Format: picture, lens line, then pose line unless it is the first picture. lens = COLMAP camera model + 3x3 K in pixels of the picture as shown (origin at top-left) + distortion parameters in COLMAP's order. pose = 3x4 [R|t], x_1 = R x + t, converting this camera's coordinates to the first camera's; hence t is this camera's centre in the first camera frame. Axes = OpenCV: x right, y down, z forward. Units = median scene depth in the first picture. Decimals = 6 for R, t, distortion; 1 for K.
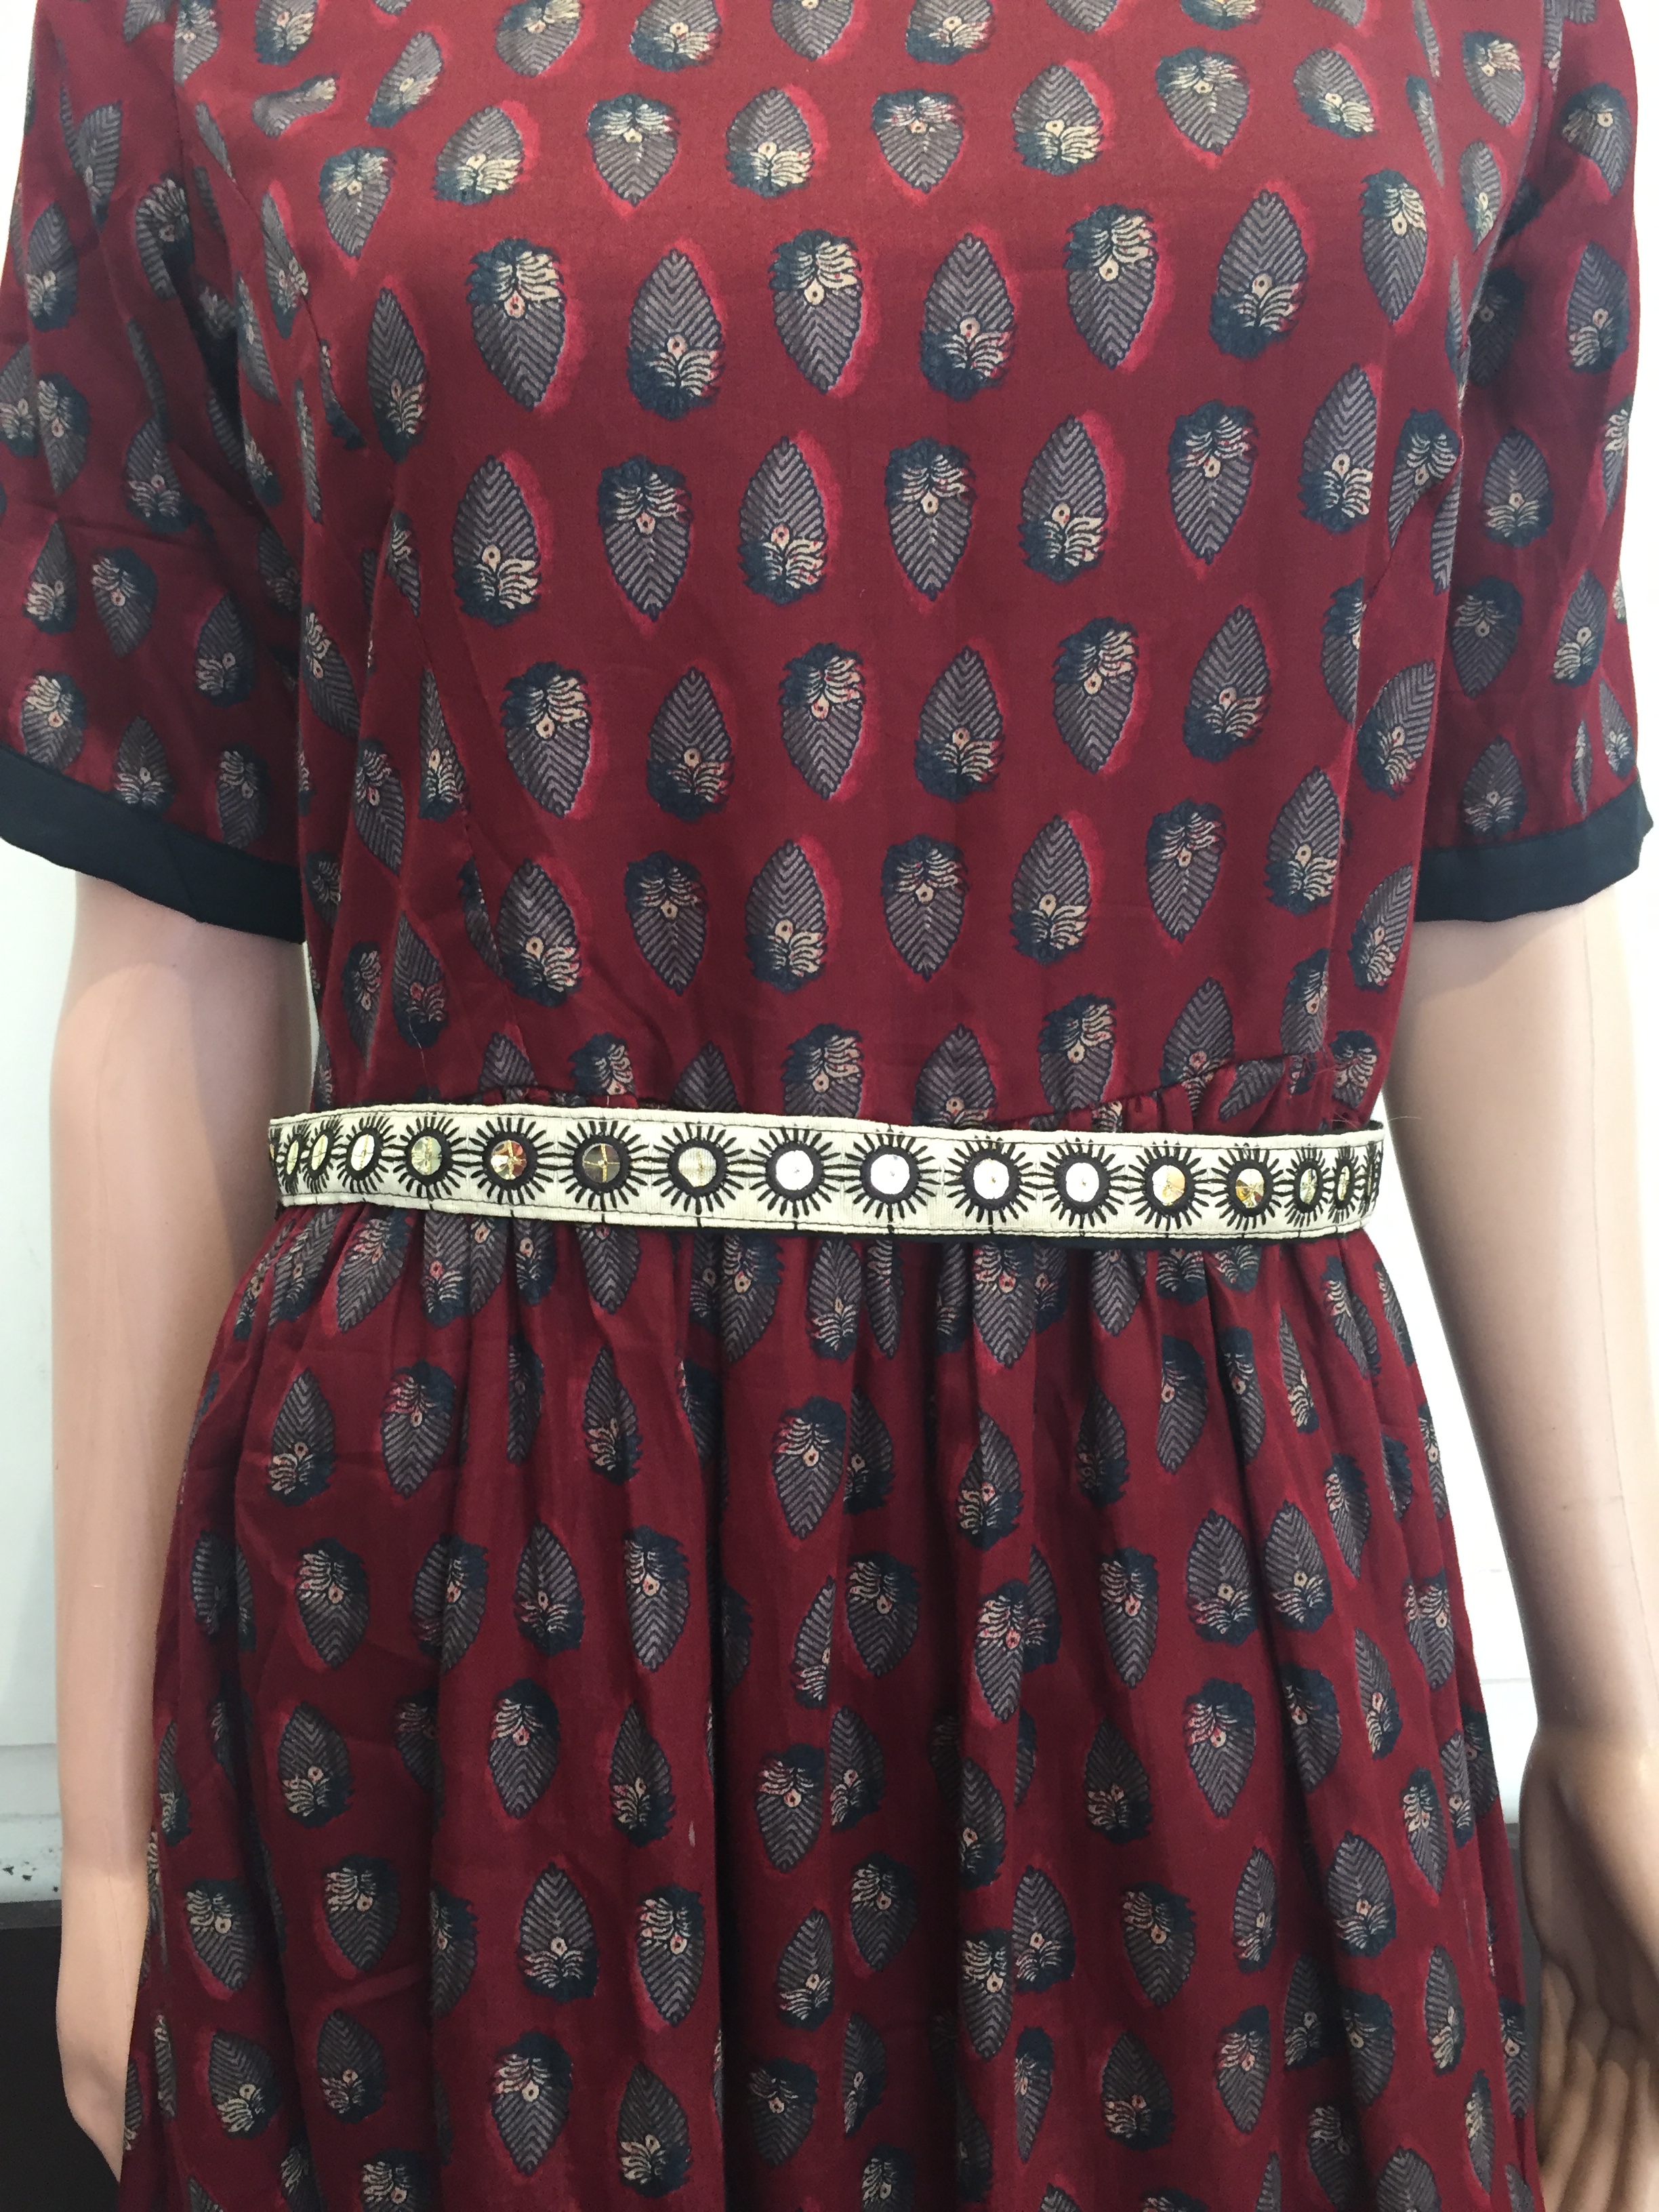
lens RADIAL K [[1981.5, 0, 827.4], [0, 1981.5, 1105.2], [0, 0, 1]] dist [0.074630, -0.119154]
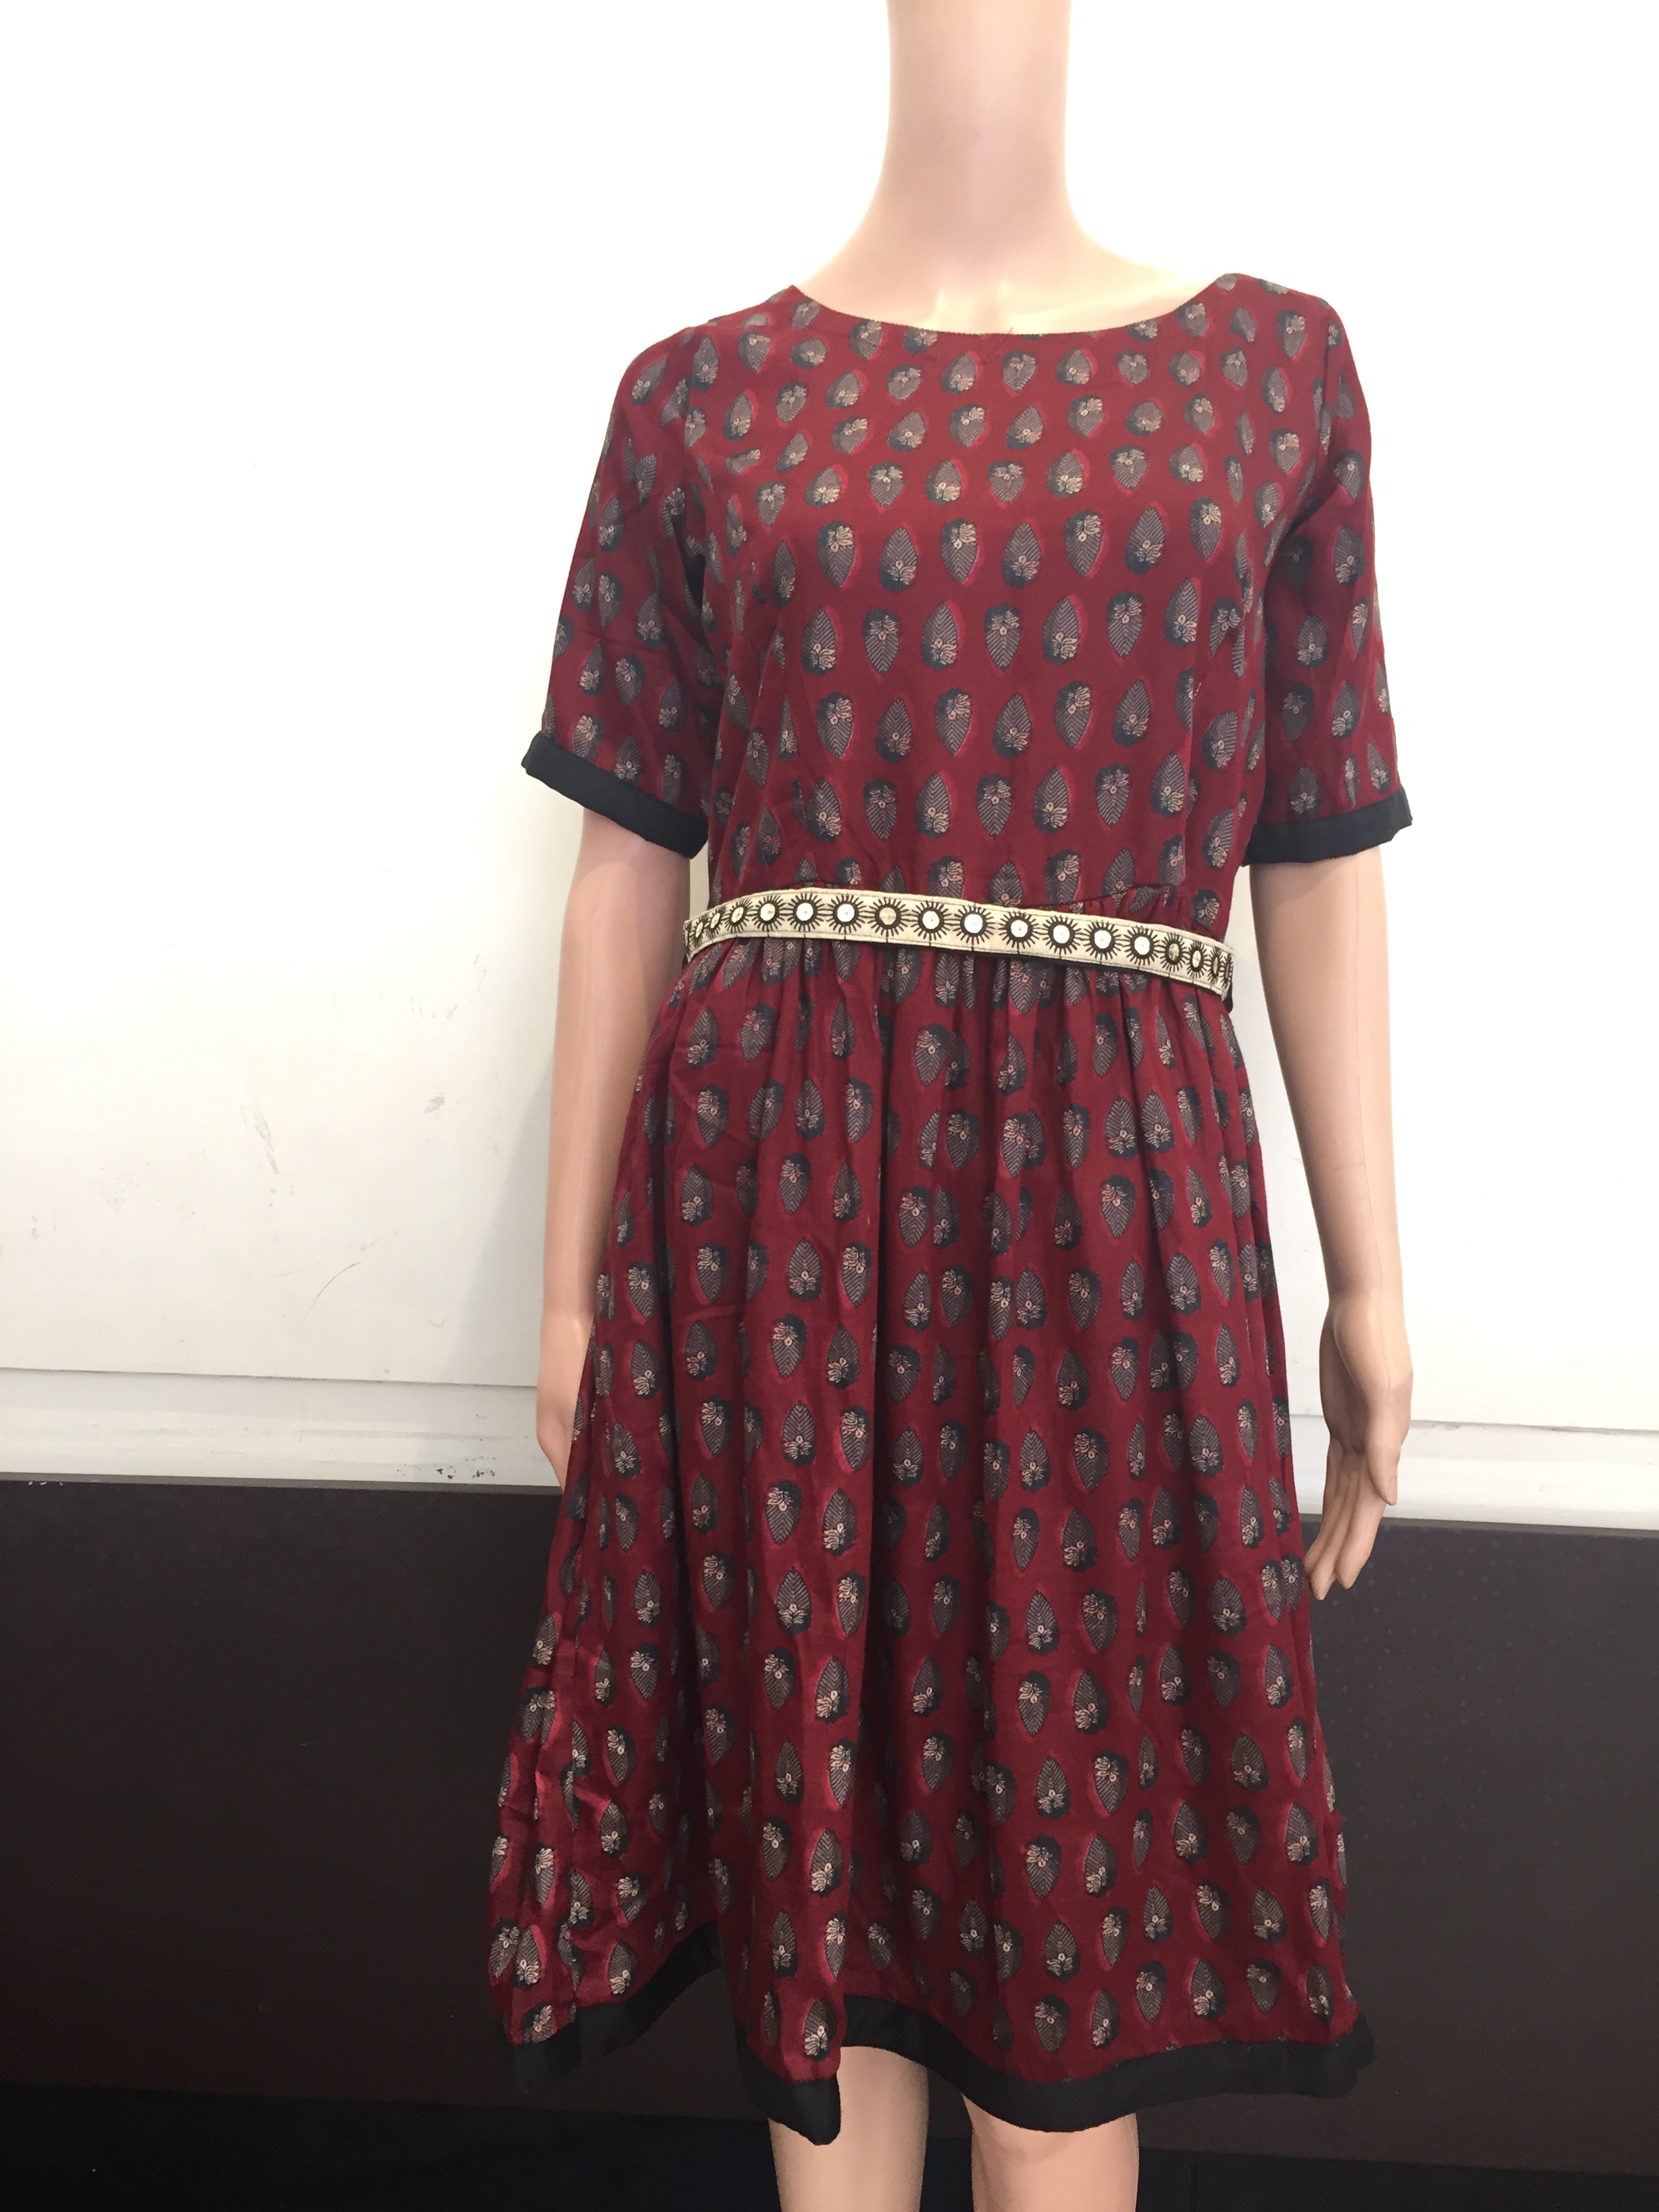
lens RADIAL K [[1981.5, 0, 821.8], [0, 1981.5, 1102.5], [0, 0, 1]] dist [0.074630, -0.119154]
pose [[0.993011, 0.049724, -0.107038, 0.107116], [-0.060350, 0.993311, -0.098445, 0.448762], [0.101427, 0.104216, 0.989369, -1.166335]]
